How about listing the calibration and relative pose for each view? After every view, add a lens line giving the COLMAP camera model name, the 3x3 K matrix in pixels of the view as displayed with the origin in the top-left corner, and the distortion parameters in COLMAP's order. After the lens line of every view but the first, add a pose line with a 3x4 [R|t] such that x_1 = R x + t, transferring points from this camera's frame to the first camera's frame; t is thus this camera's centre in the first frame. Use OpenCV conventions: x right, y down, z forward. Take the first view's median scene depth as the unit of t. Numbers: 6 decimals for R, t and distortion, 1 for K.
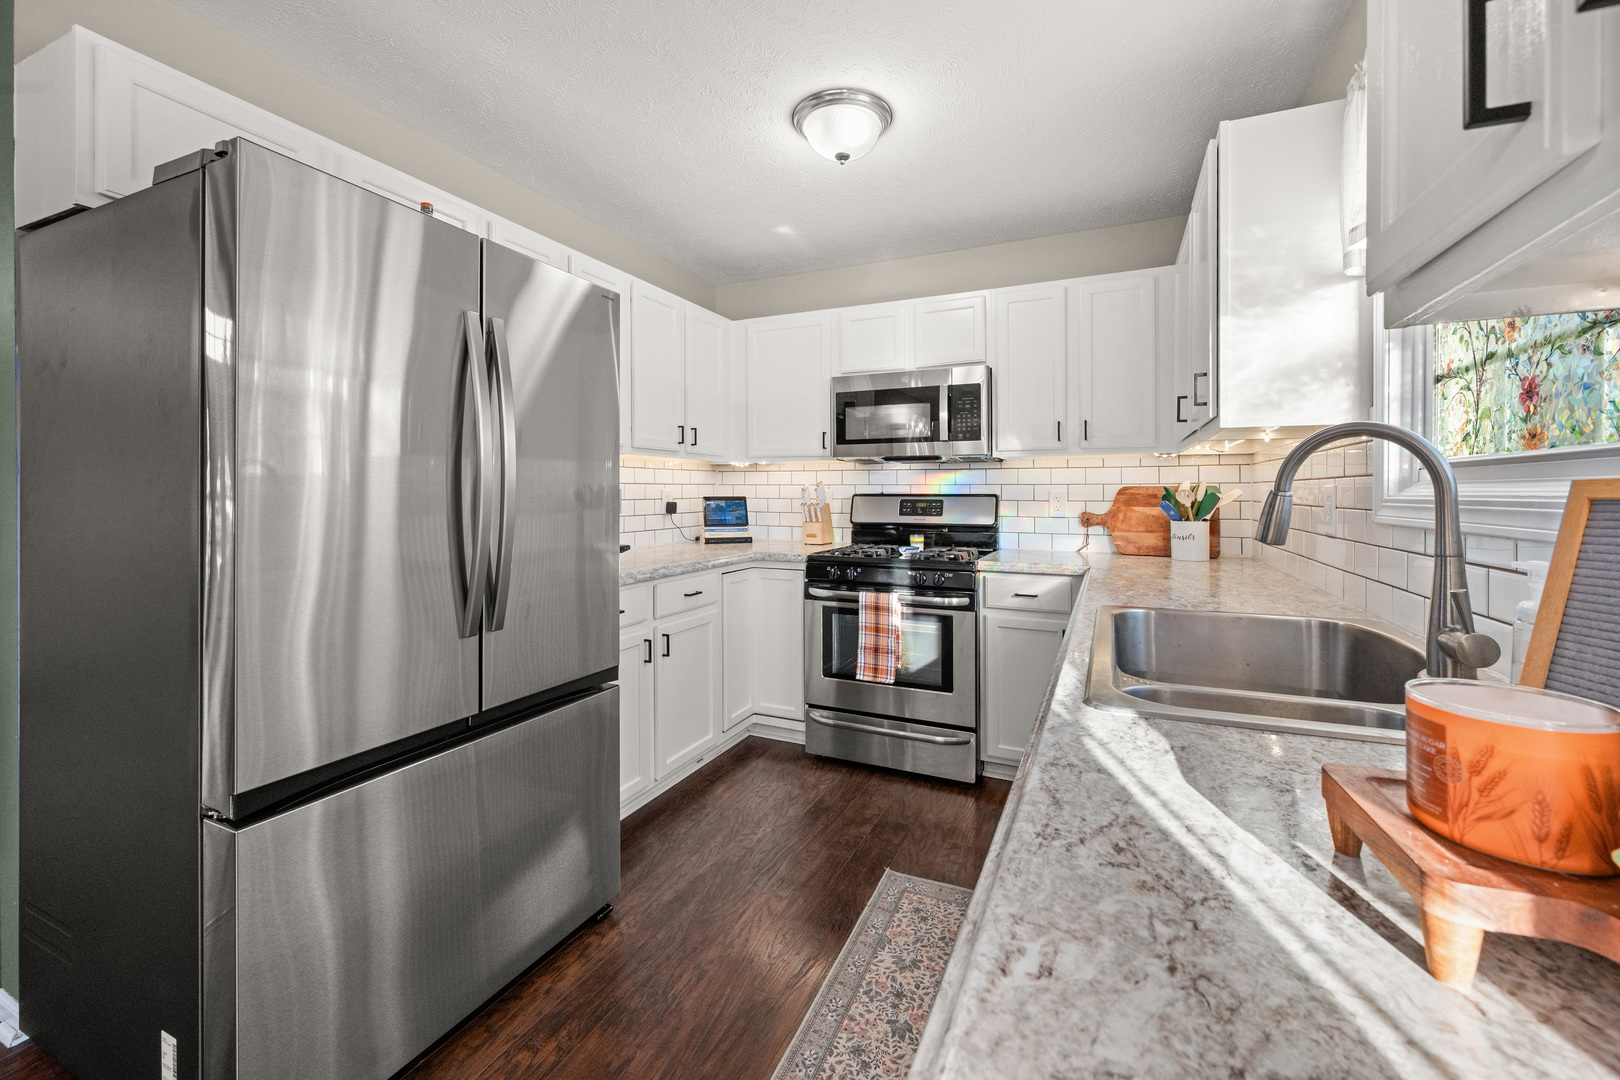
lens RADIAL K [[649.7, 0, 824.1], [0, 649.7, 486.1], [0, 0, 1]] dist [-0.002147, -0.000258]
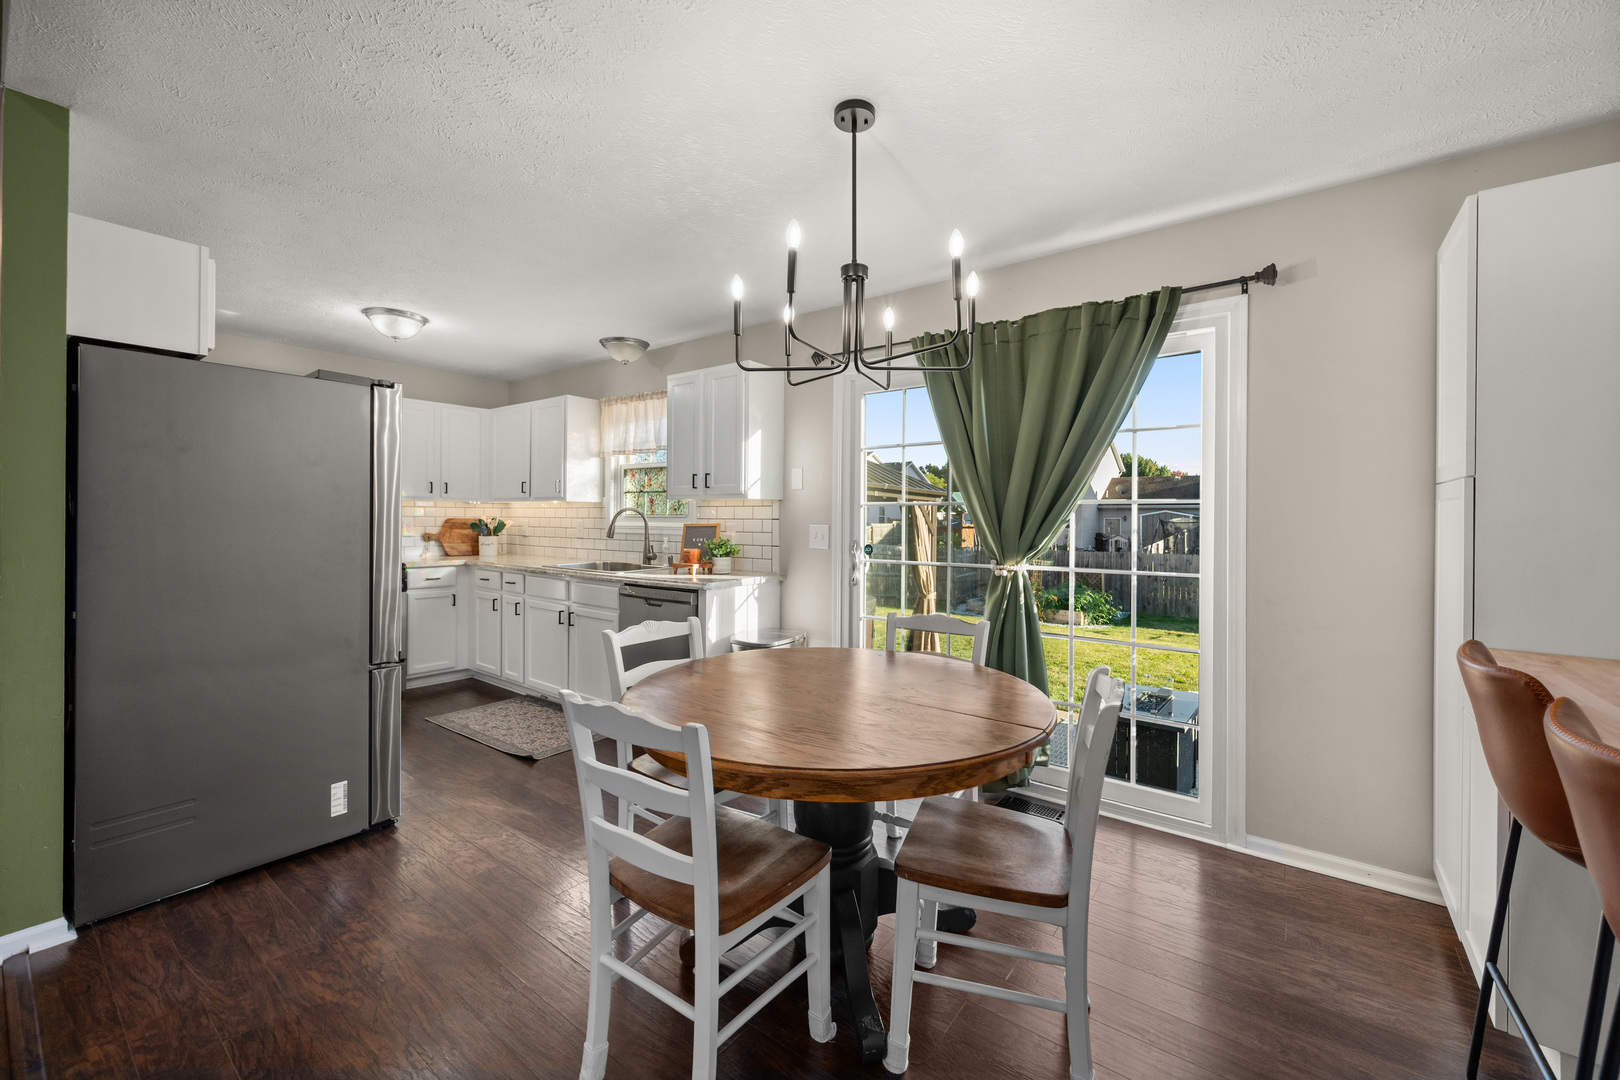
lens RADIAL K [[649.7, 0, 809.5], [0, 649.7, 523.8], [0, 0, 1]] dist [-0.002147, -0.000258]
pose [[0.225076, -0.005953, 0.974323, -1.150599], [-0.017682, 0.999792, 0.010194, -0.021579], [-0.974181, -0.019522, 0.224924, -0.405796]]
